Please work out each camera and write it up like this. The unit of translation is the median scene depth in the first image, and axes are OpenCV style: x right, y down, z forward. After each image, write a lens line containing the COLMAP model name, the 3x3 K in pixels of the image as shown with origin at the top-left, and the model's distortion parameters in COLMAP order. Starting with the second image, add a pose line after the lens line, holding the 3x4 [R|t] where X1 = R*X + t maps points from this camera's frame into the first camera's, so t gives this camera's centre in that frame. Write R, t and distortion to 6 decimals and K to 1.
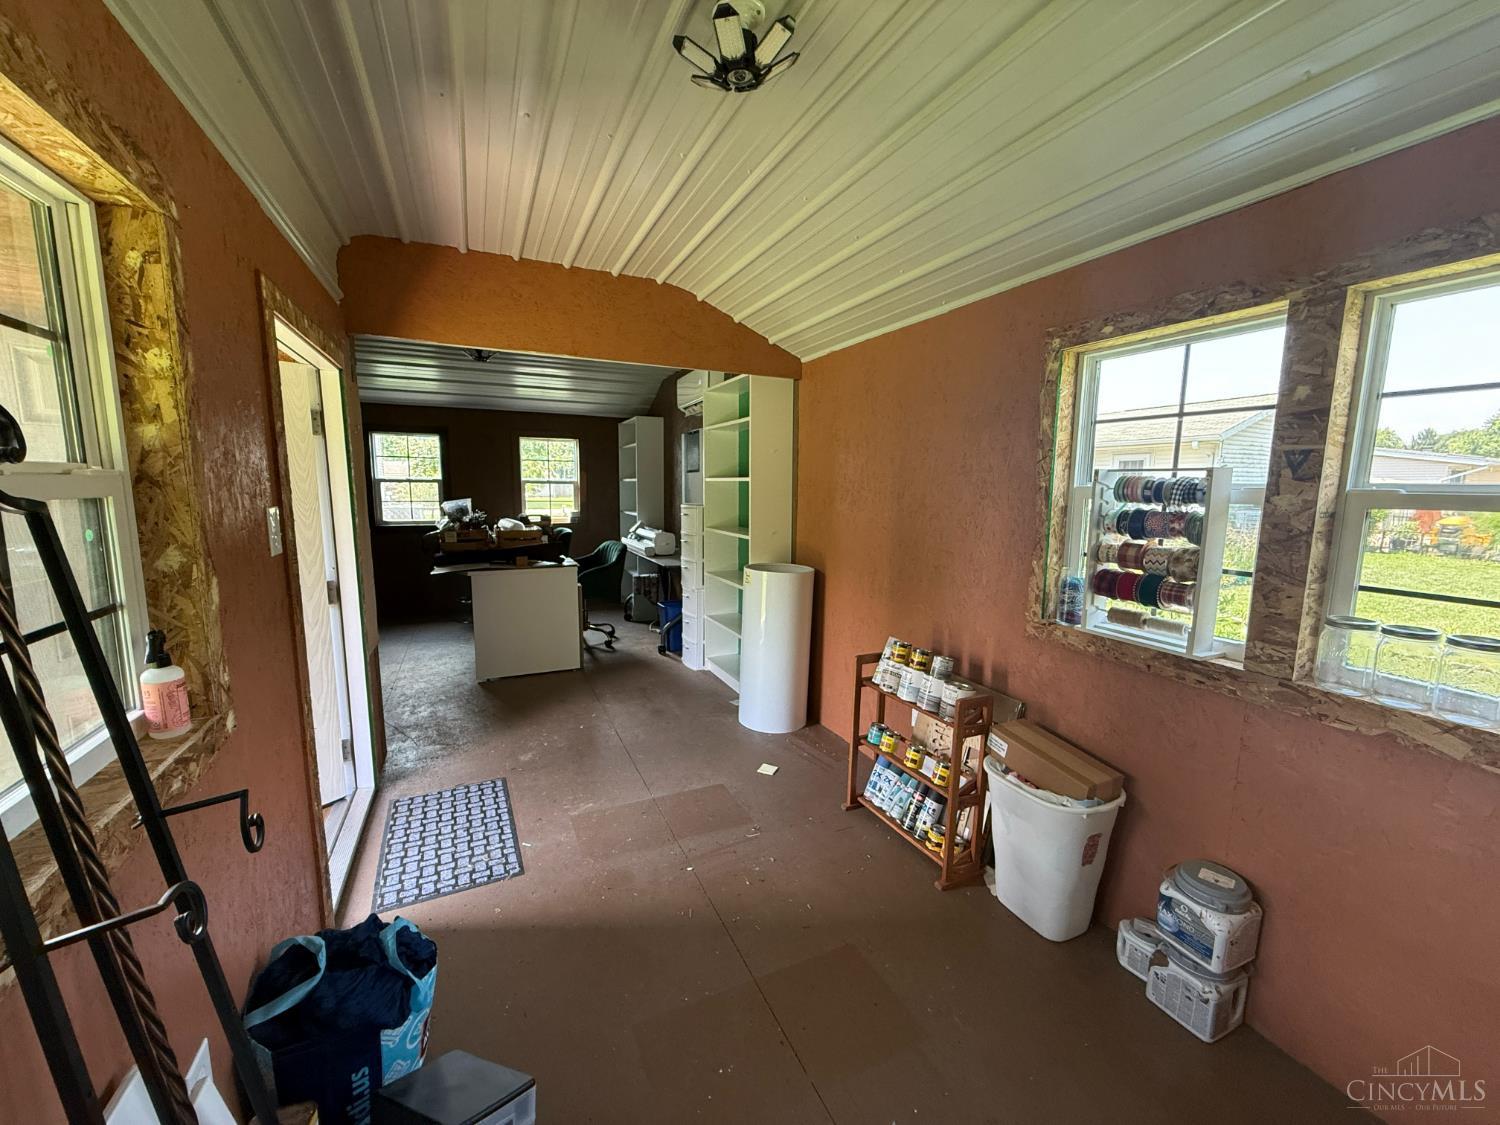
lens RADIAL K [[593.7, 0, 746.9], [0, 593.7, 567.7], [0, 0, 1]] dist [0.000287, -0.000092]
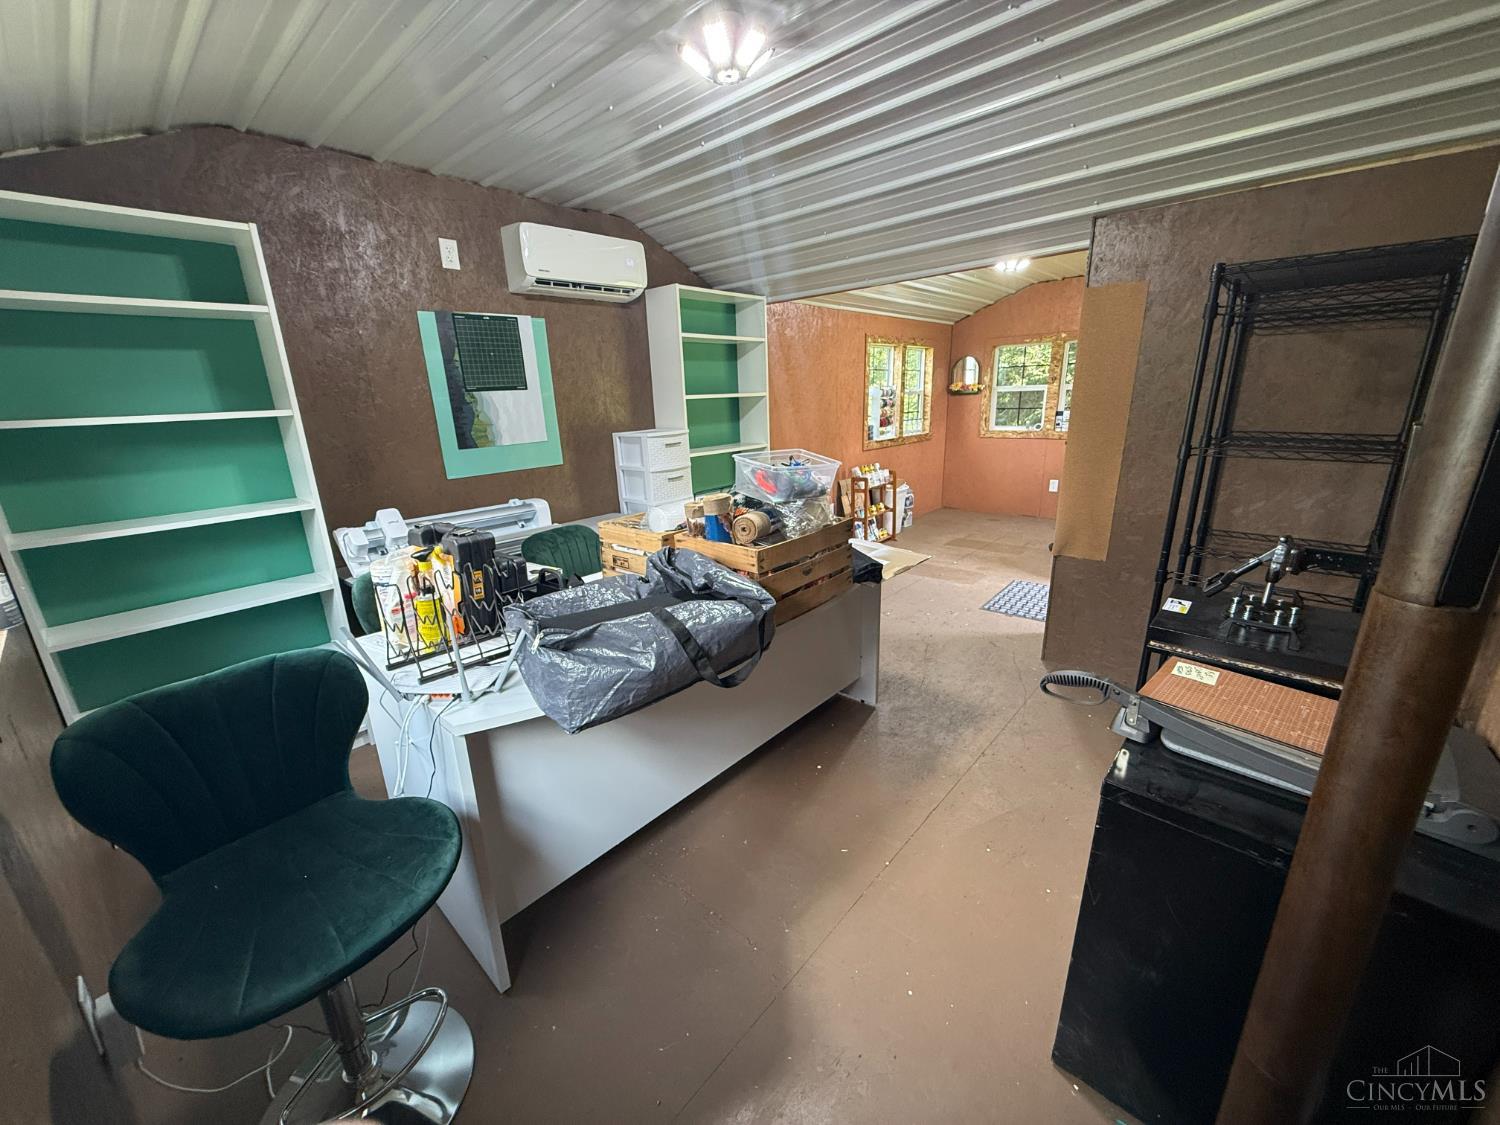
lens RADIAL K [[593.7, 0, 747.8], [0, 593.7, 565.9], [0, 0, 1]] dist [0.000287, -0.000092]
pose [[-0.401514, -0.254365, 0.879821, -2.213000], [0.151530, 0.928967, 0.337726, -0.470899], [-0.903230, 0.268921, -0.334449, 3.052505]]
